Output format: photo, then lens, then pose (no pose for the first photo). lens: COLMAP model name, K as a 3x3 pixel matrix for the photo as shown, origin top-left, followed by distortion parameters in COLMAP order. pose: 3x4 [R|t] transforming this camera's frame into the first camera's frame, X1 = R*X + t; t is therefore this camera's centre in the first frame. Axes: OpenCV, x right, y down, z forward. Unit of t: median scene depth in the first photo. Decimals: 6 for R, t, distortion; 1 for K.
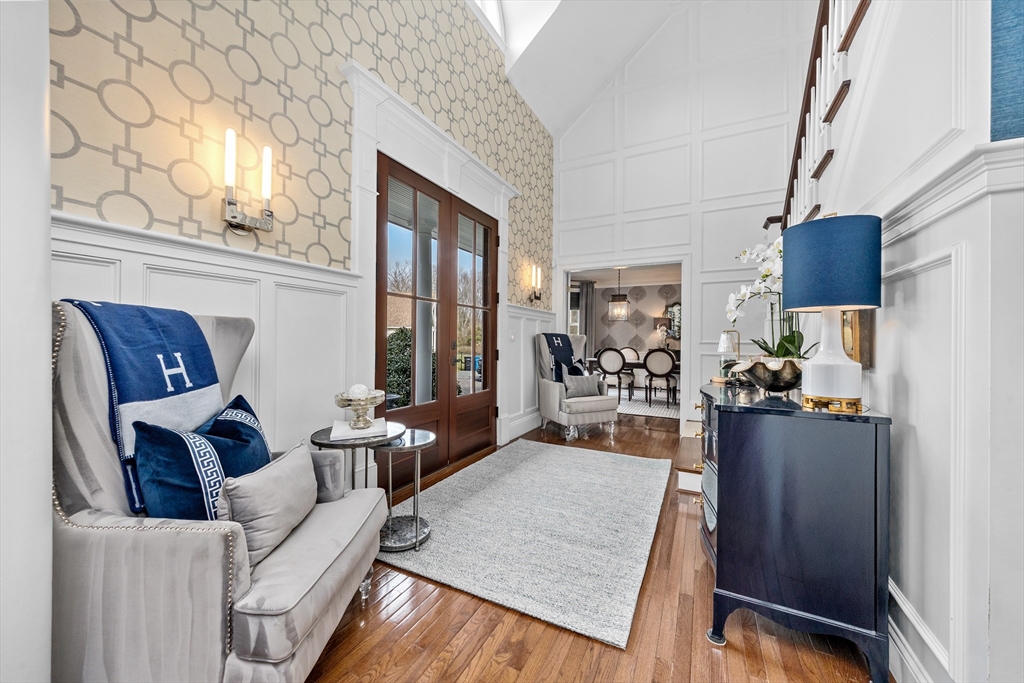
lens RADIAL K [[380.8, 0, 509.2], [0, 380.8, 341.9], [0, 0, 1]] dist [0.000271, 0.000002]
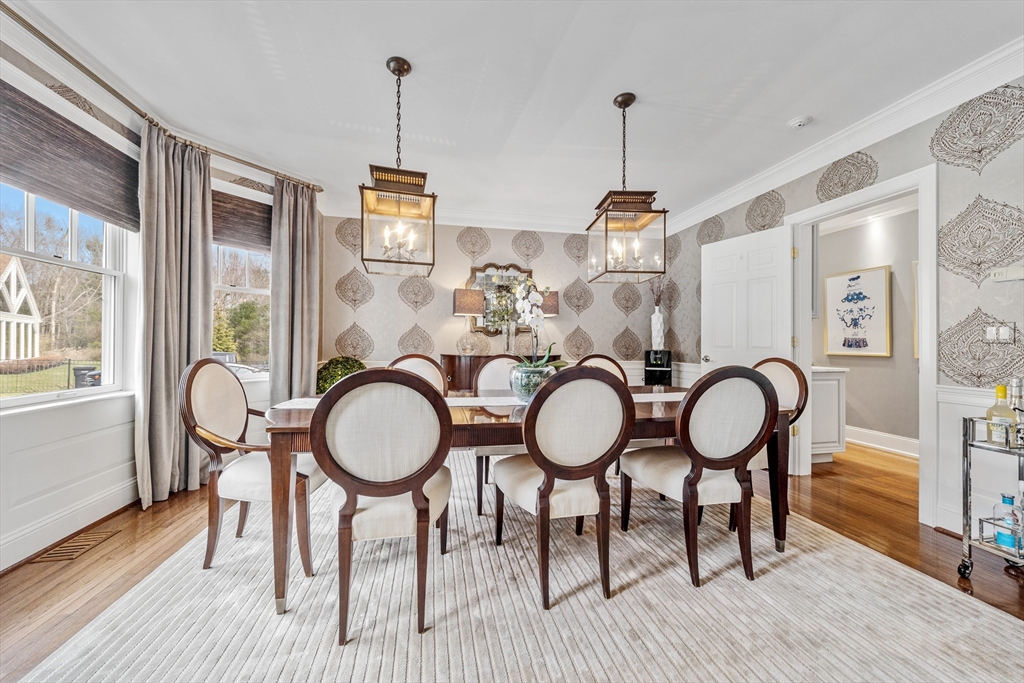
lens RADIAL K [[352.2, 0, 507.9], [0, 352.2, 340.4], [0, 0, 1]] dist [-0.001166, -0.000272]
pose [[0.776161, -0.007920, 0.630485, 0.147369], [0.005205, 0.999968, 0.006153, 0.000154], [-0.630513, -0.001494, 0.776177, 0.595500]]
